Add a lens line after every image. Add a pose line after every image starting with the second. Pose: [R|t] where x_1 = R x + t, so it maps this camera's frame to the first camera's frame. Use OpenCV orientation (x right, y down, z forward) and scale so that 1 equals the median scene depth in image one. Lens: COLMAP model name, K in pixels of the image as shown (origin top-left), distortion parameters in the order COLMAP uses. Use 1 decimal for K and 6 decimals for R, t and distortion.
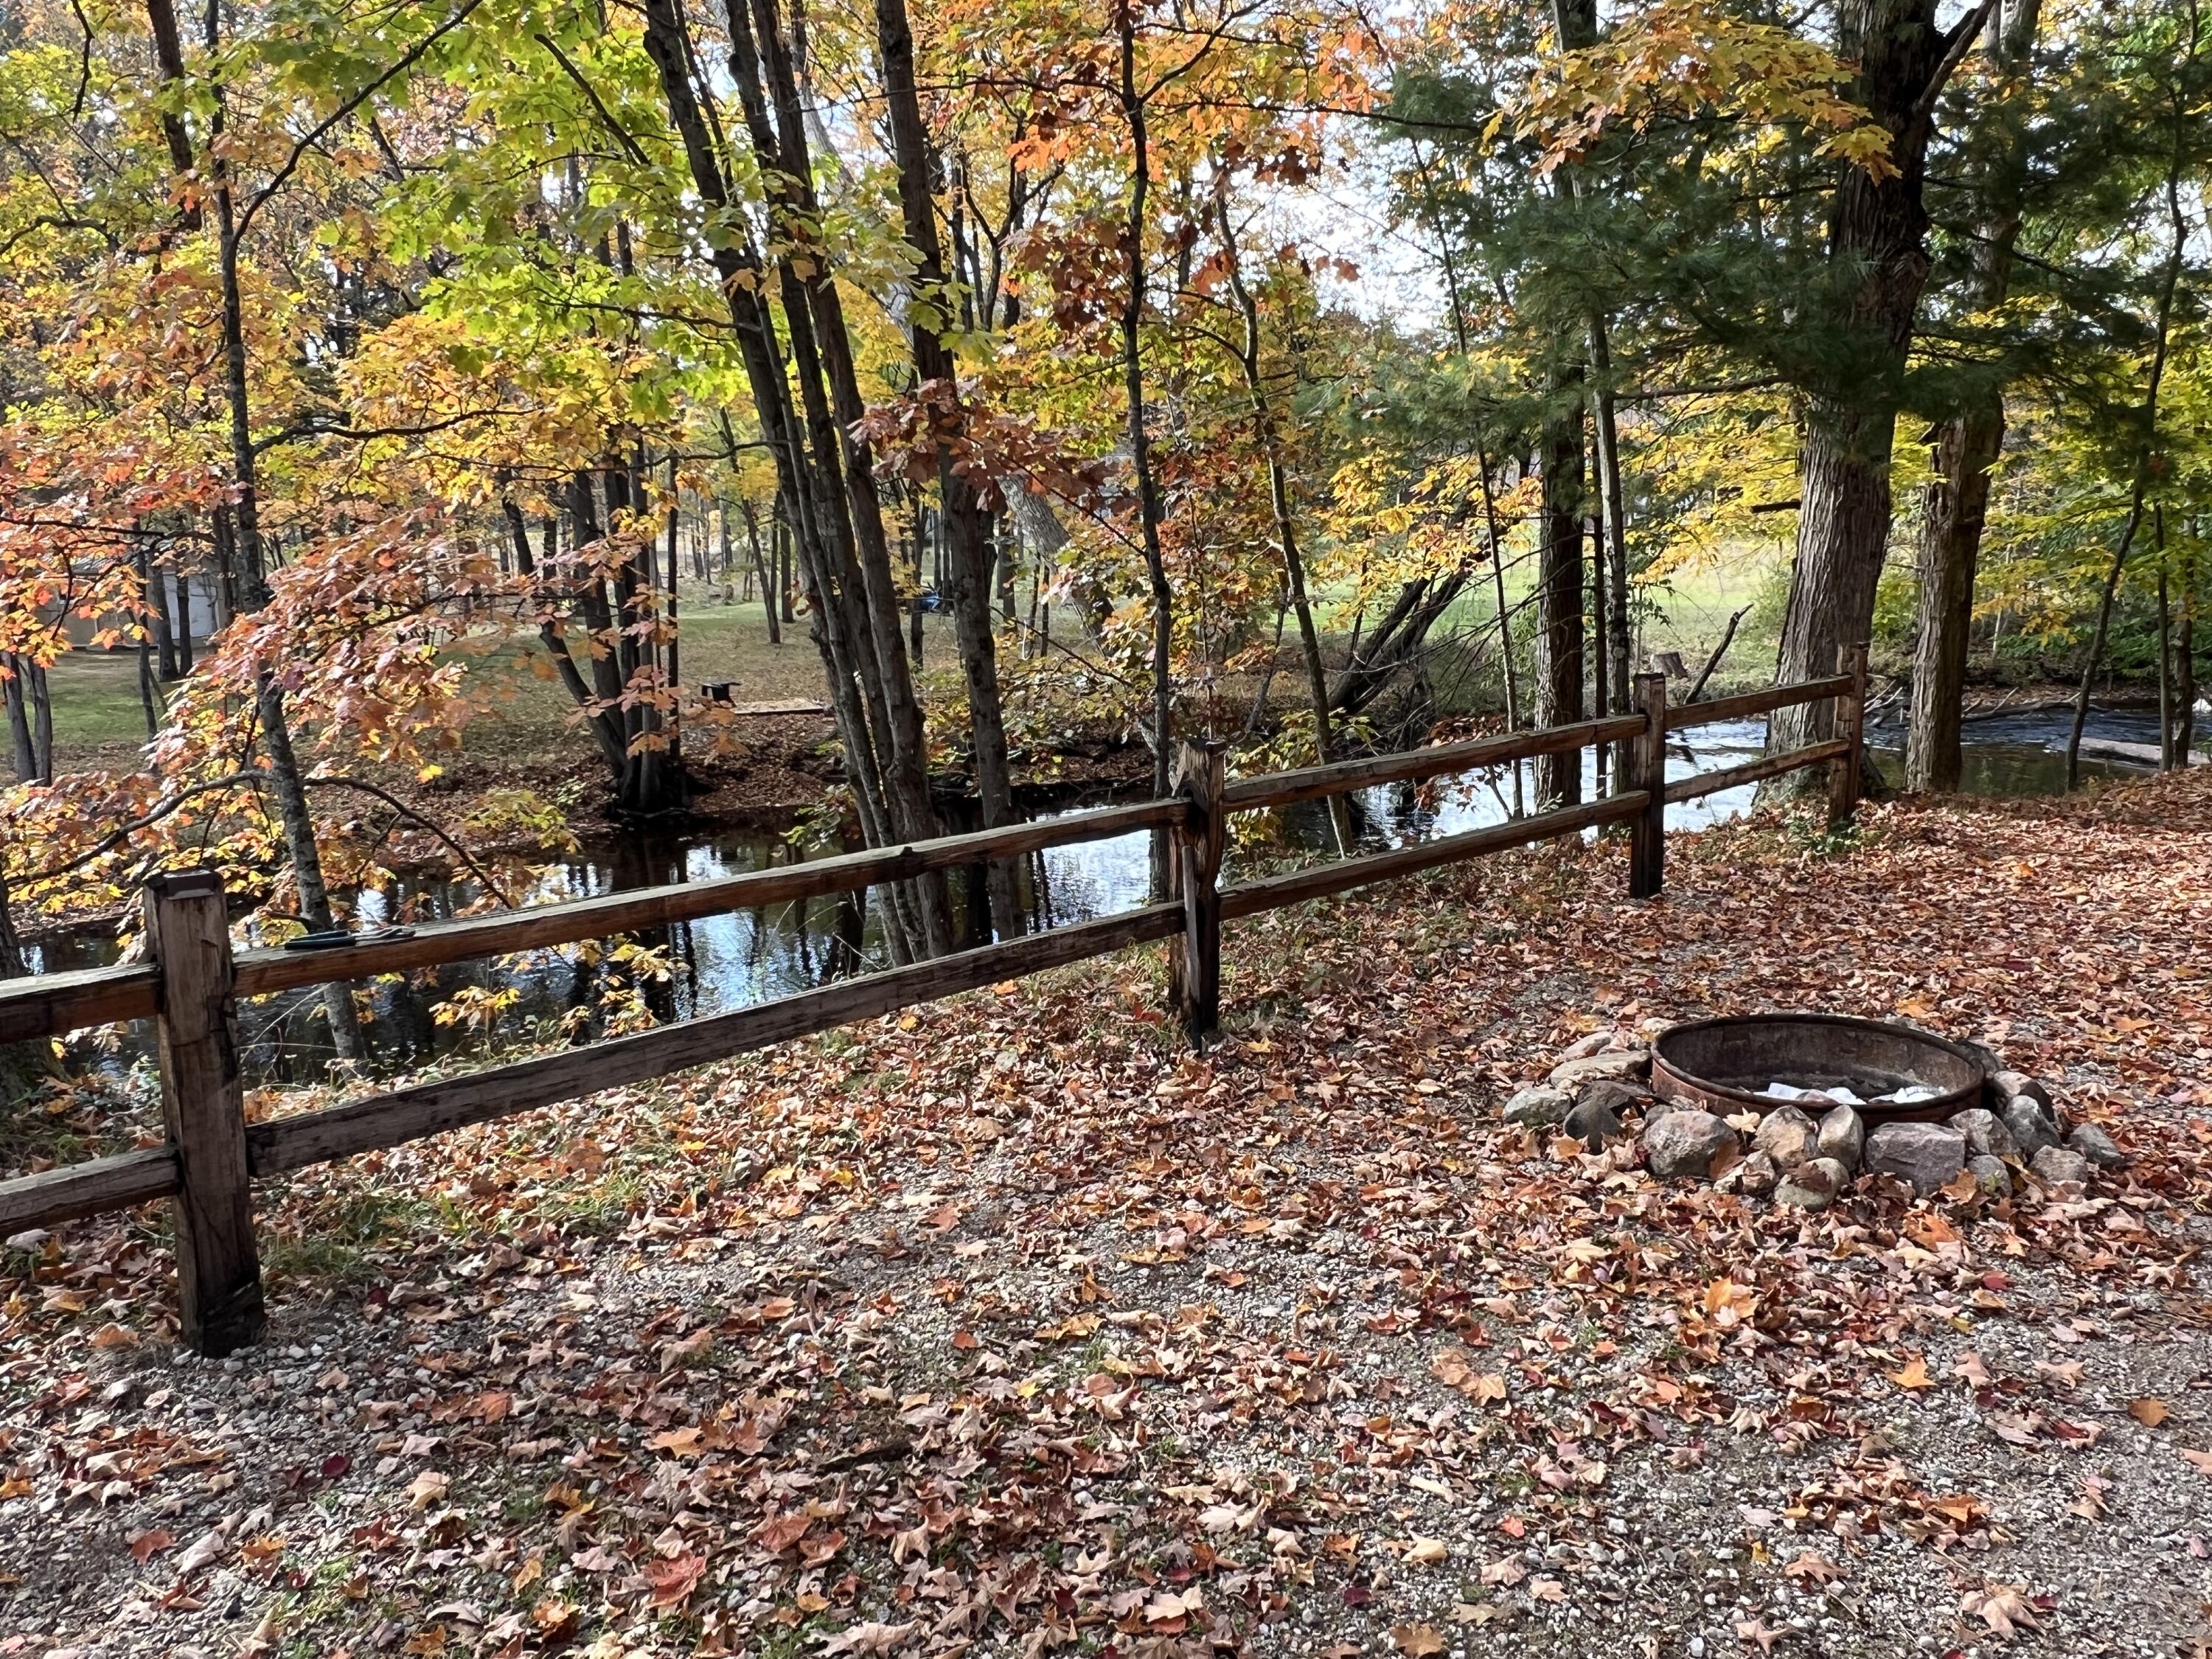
lens RADIAL K [[1631.6, 0, 1100.9], [0, 1631.6, 841.2], [0, 0, 1]] dist [-0.005174, -0.010793]
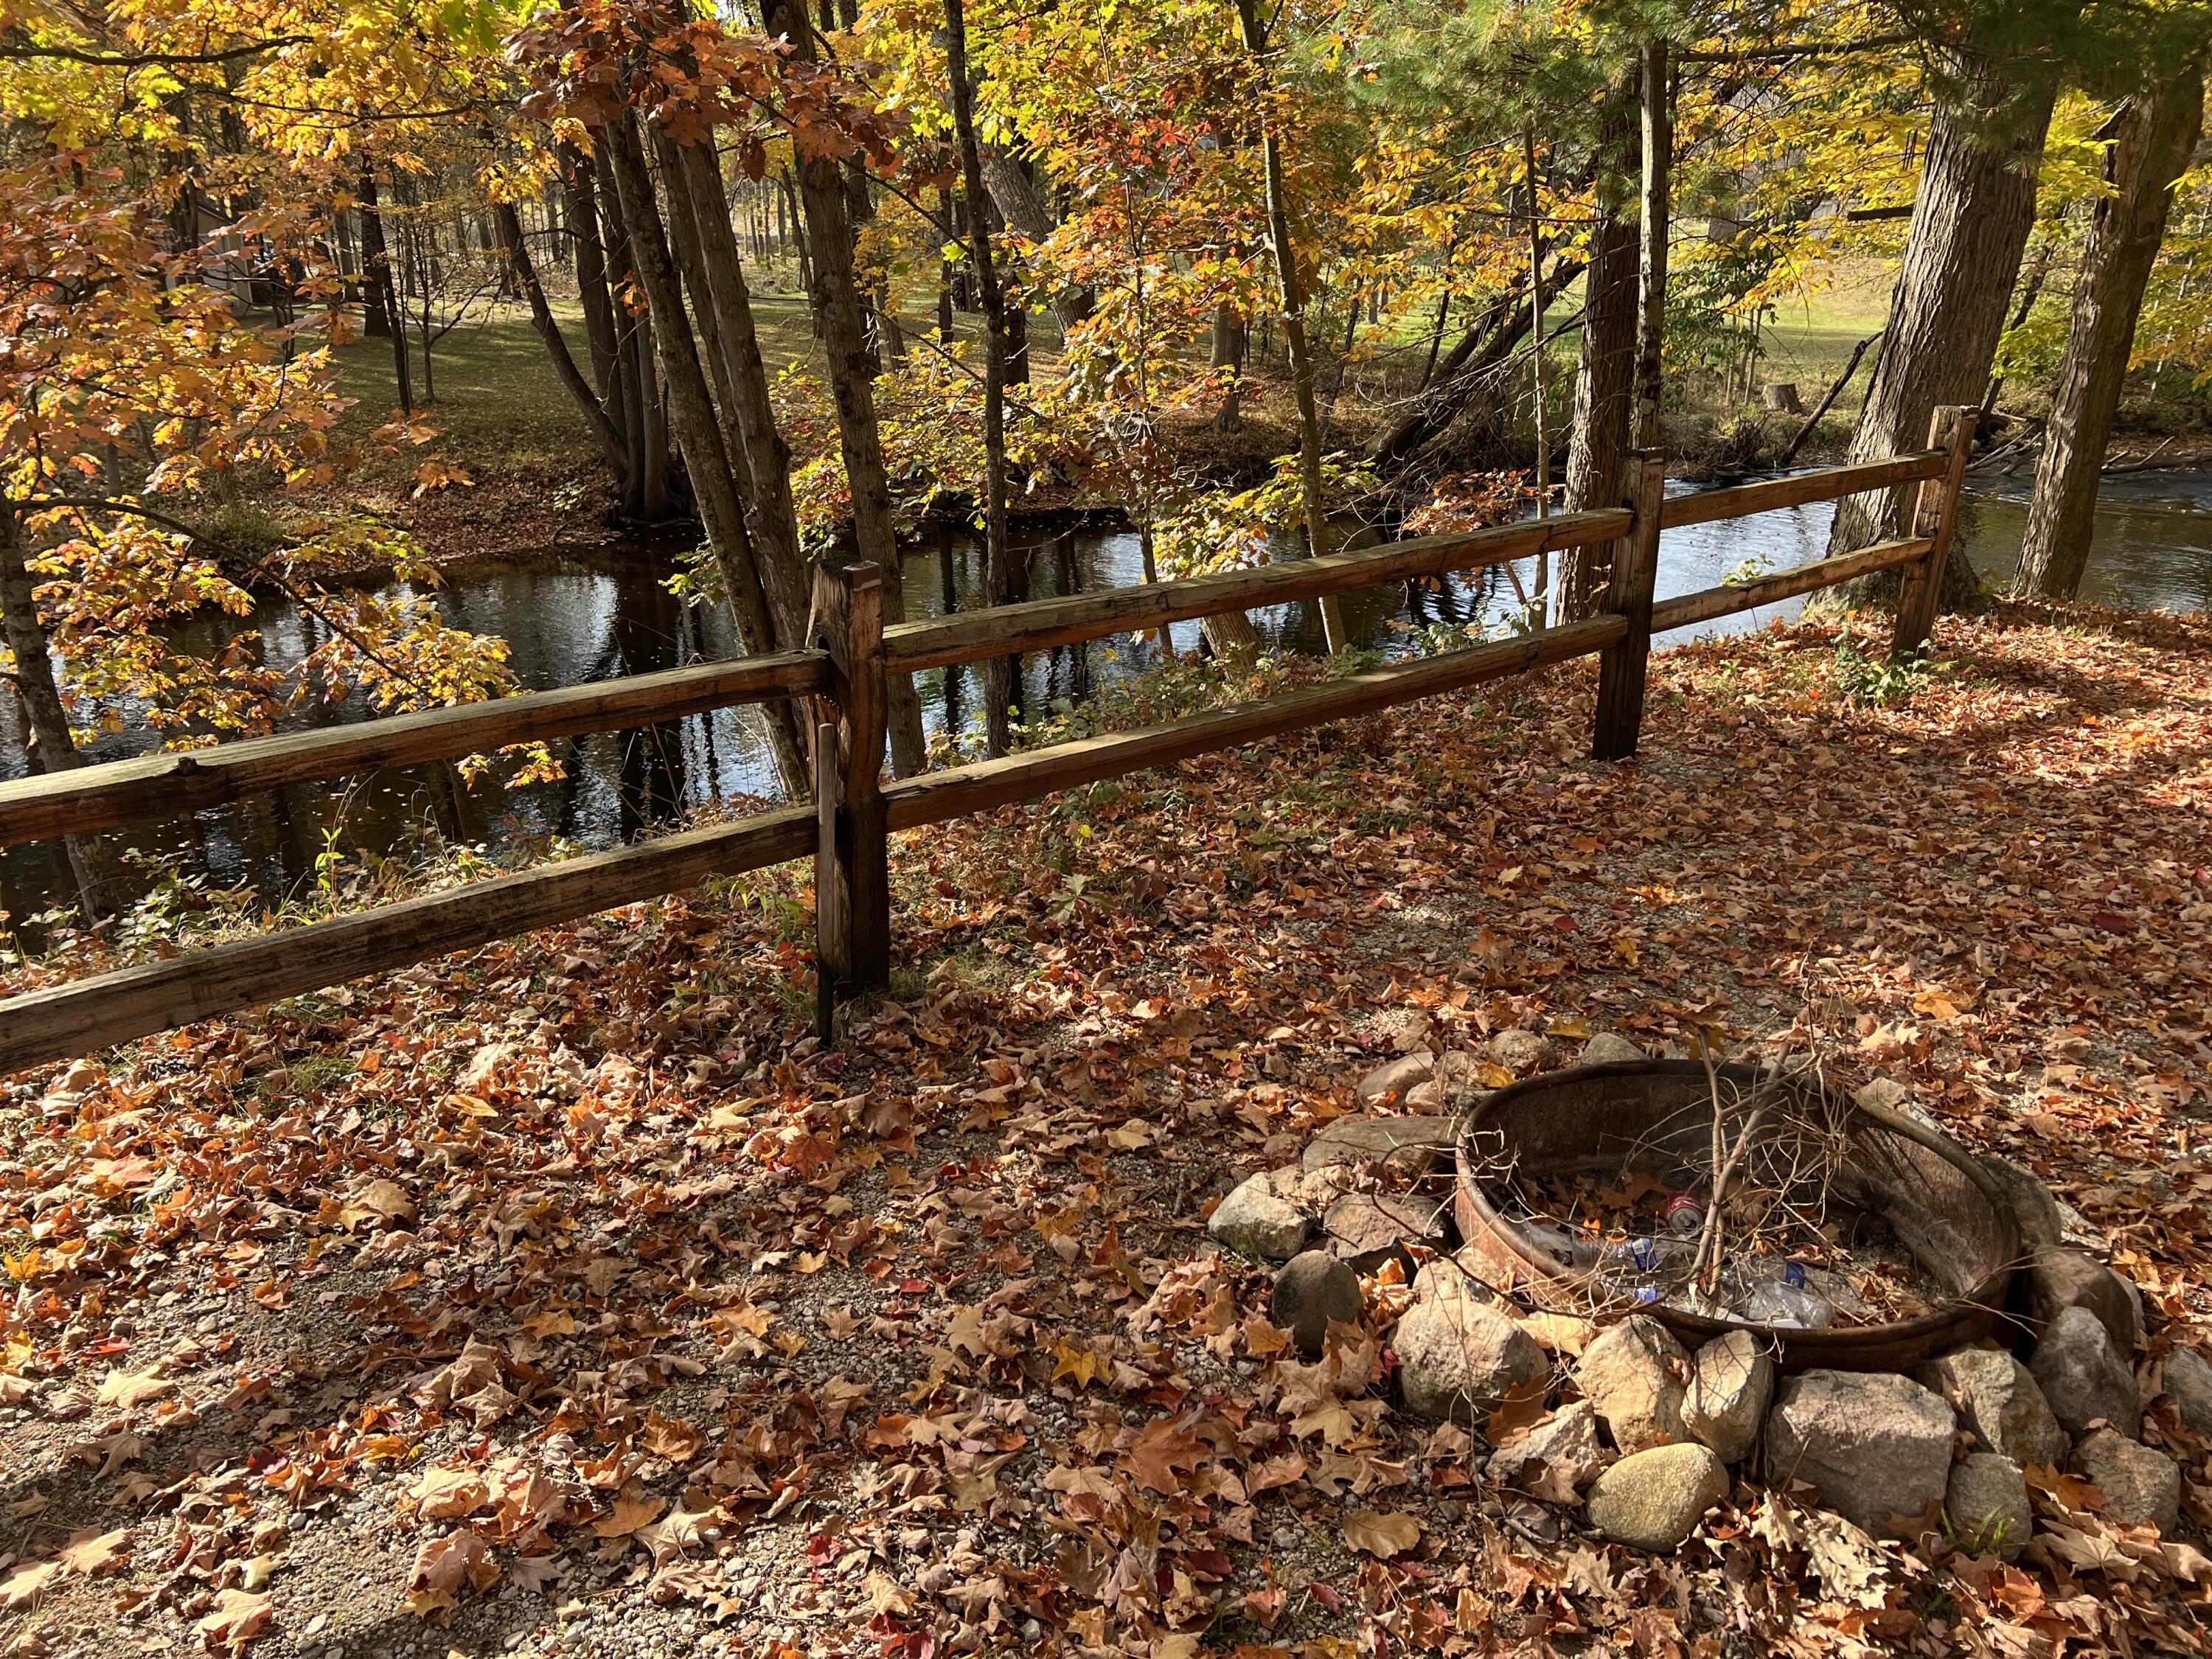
lens RADIAL K [[1646.6, 0, 1104.6], [0, 1646.6, 830.4], [0, 0, 1]] dist [0.047904, -0.053663]
pose [[0.998181, 0.048518, -0.035787, 0.122270], [-0.042043, 0.985631, 0.163594, -0.043646], [0.043210, -0.161792, 0.985878, 0.224098]]
